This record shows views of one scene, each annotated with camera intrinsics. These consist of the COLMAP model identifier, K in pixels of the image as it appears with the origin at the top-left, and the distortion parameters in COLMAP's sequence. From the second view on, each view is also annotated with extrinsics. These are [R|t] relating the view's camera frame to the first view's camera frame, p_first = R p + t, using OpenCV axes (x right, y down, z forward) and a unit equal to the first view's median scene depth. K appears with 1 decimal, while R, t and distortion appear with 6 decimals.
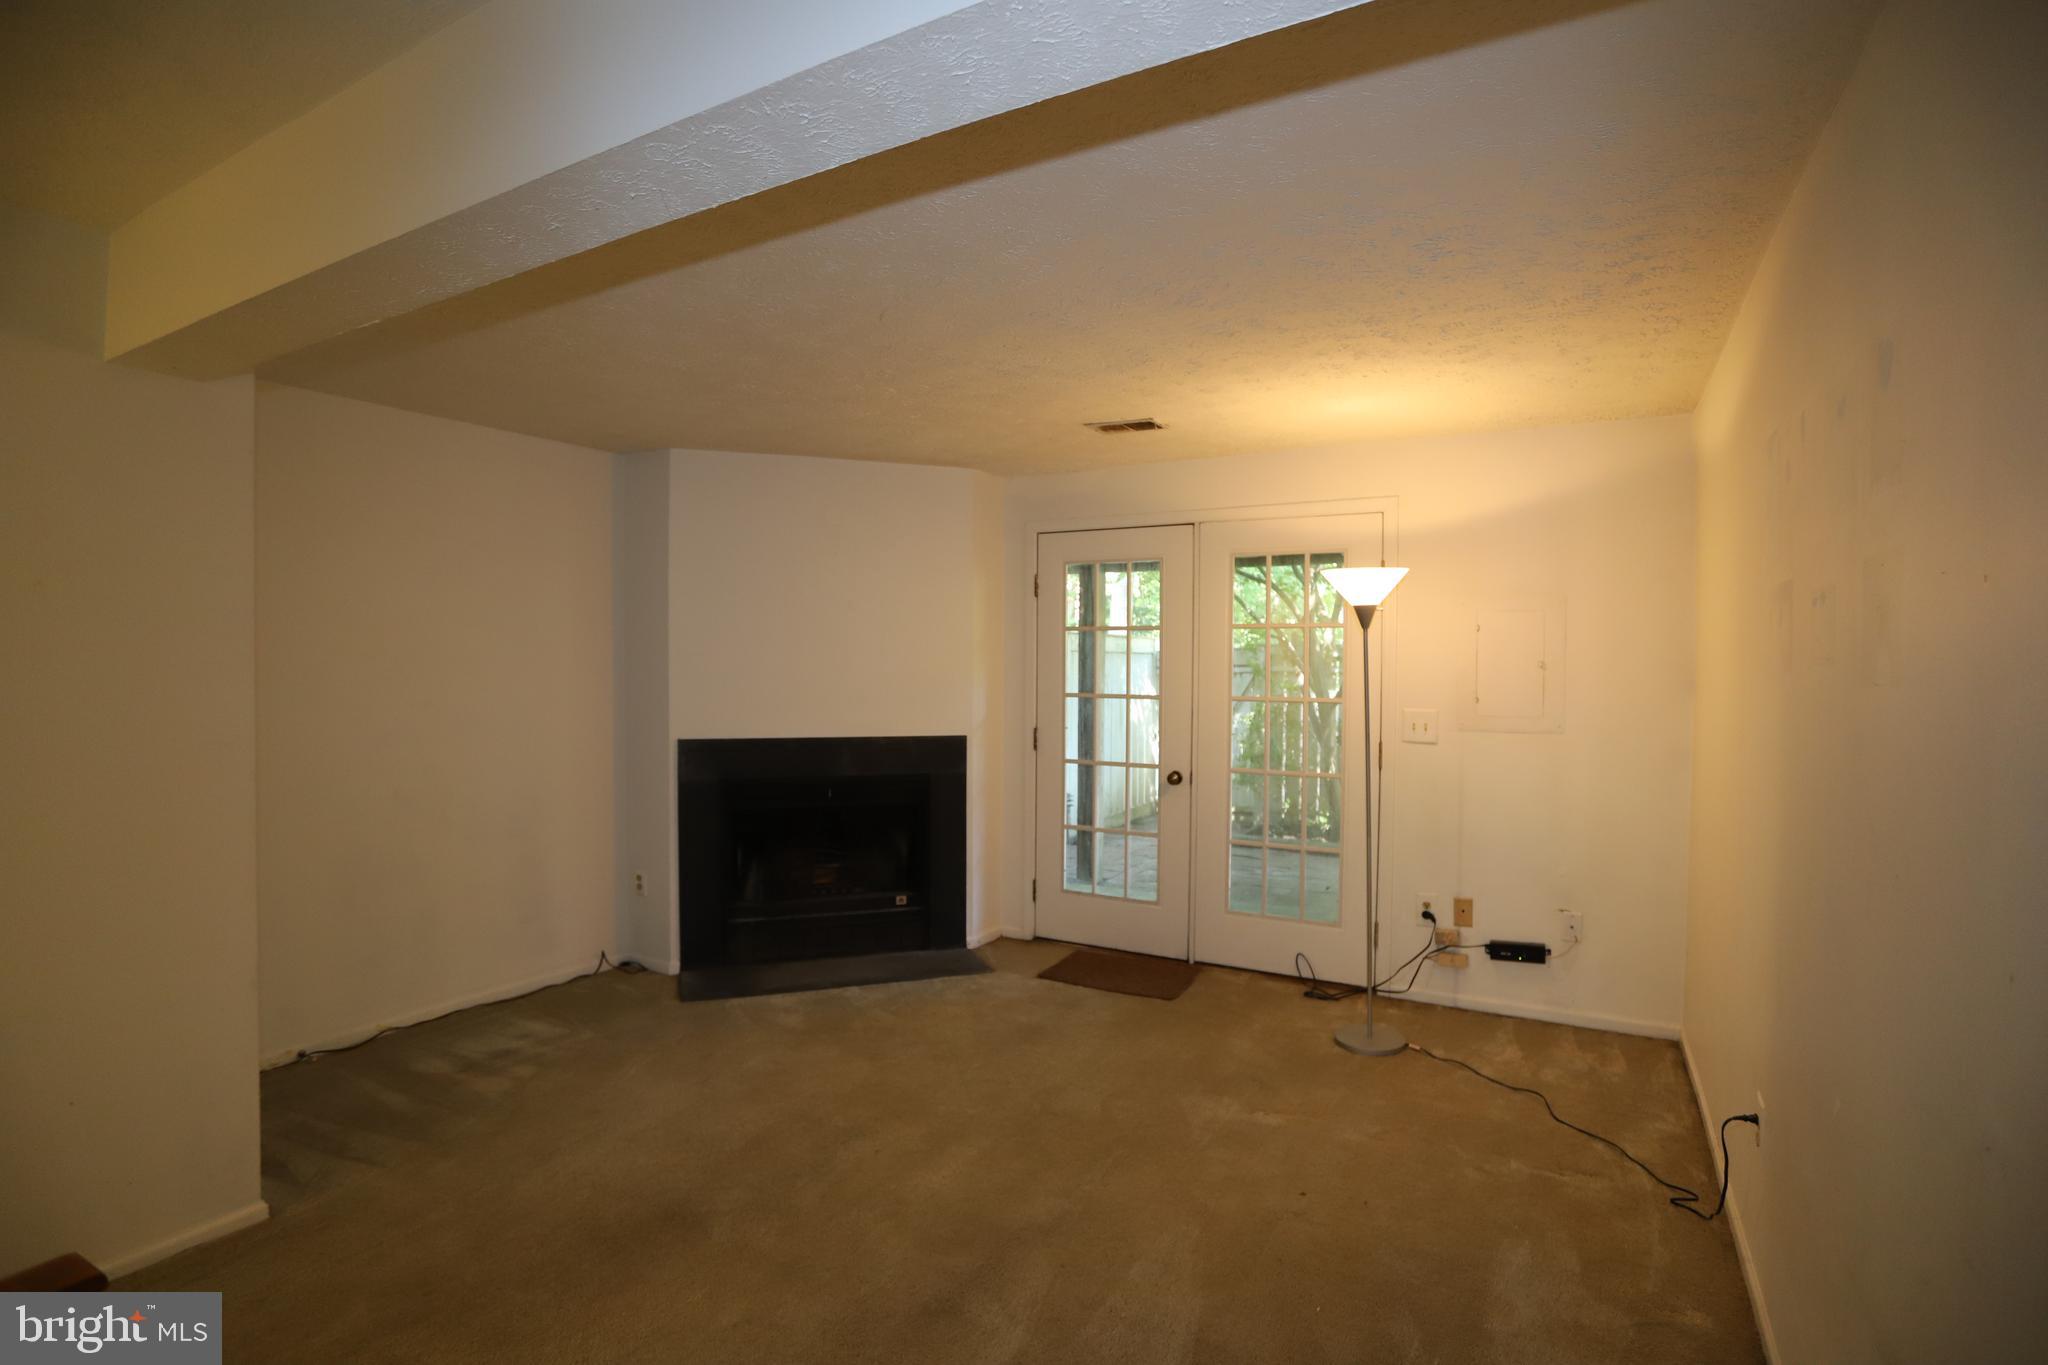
lens RADIAL K [[993.2, 0, 1029.4], [0, 993.2, 680.1], [0, 0, 1]] dist [-0.078363, 0.032481]
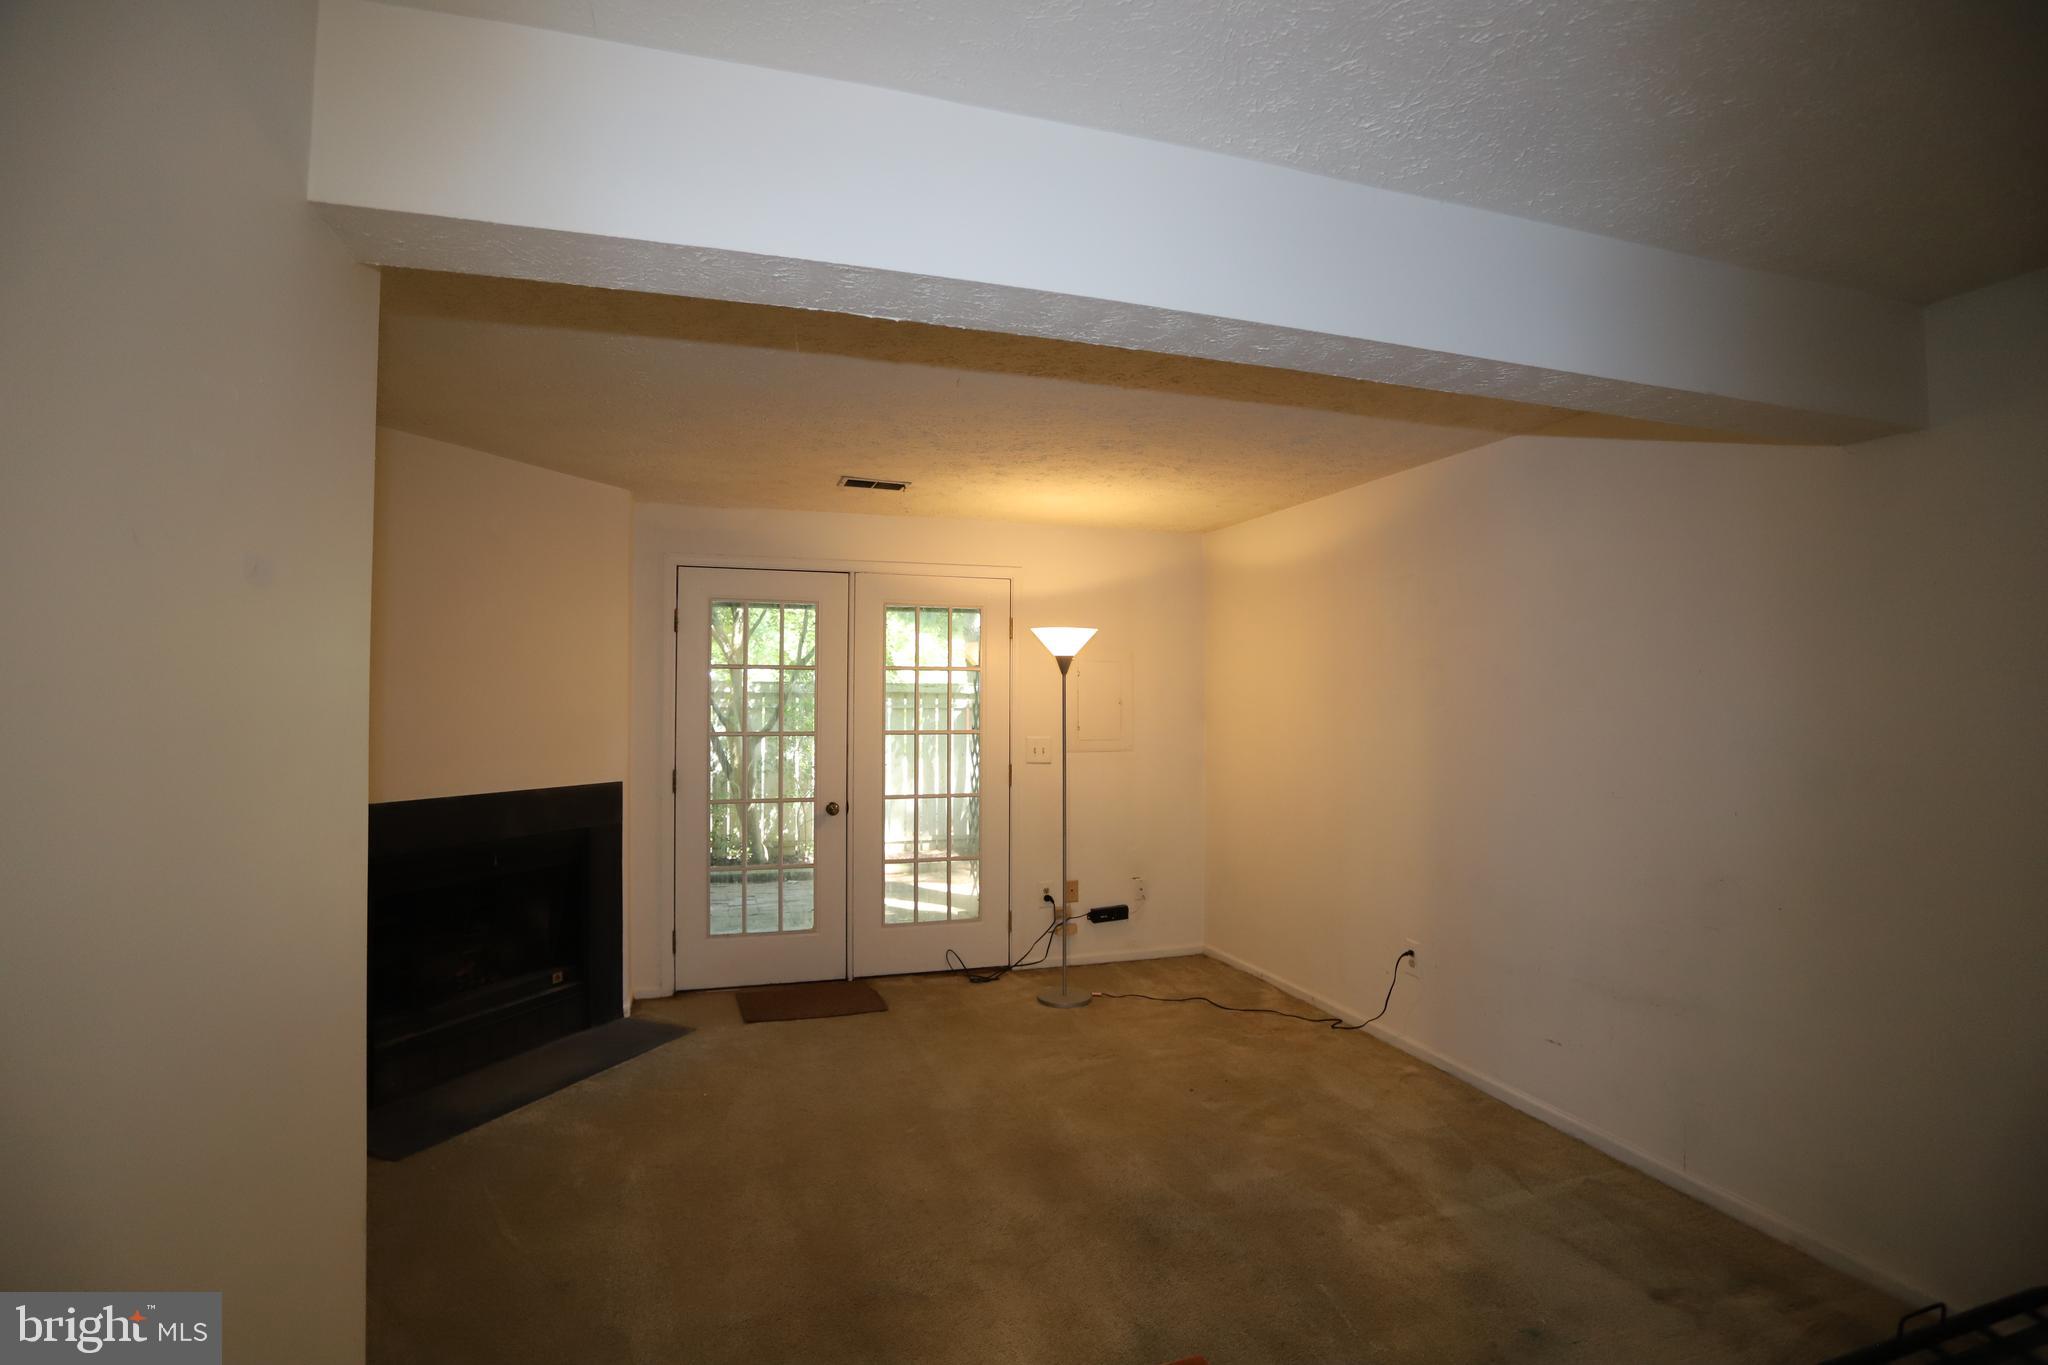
lens RADIAL K [[993.2, 0, 1029.4], [0, 993.2, 680.1], [0, 0, 1]] dist [-0.078363, 0.032481]
pose [[0.675296, 0.011031, 0.737464, -0.550396], [0.014369, 0.999502, -0.028108, -0.007579], [-0.737407, 0.029578, 0.674801, 0.135978]]
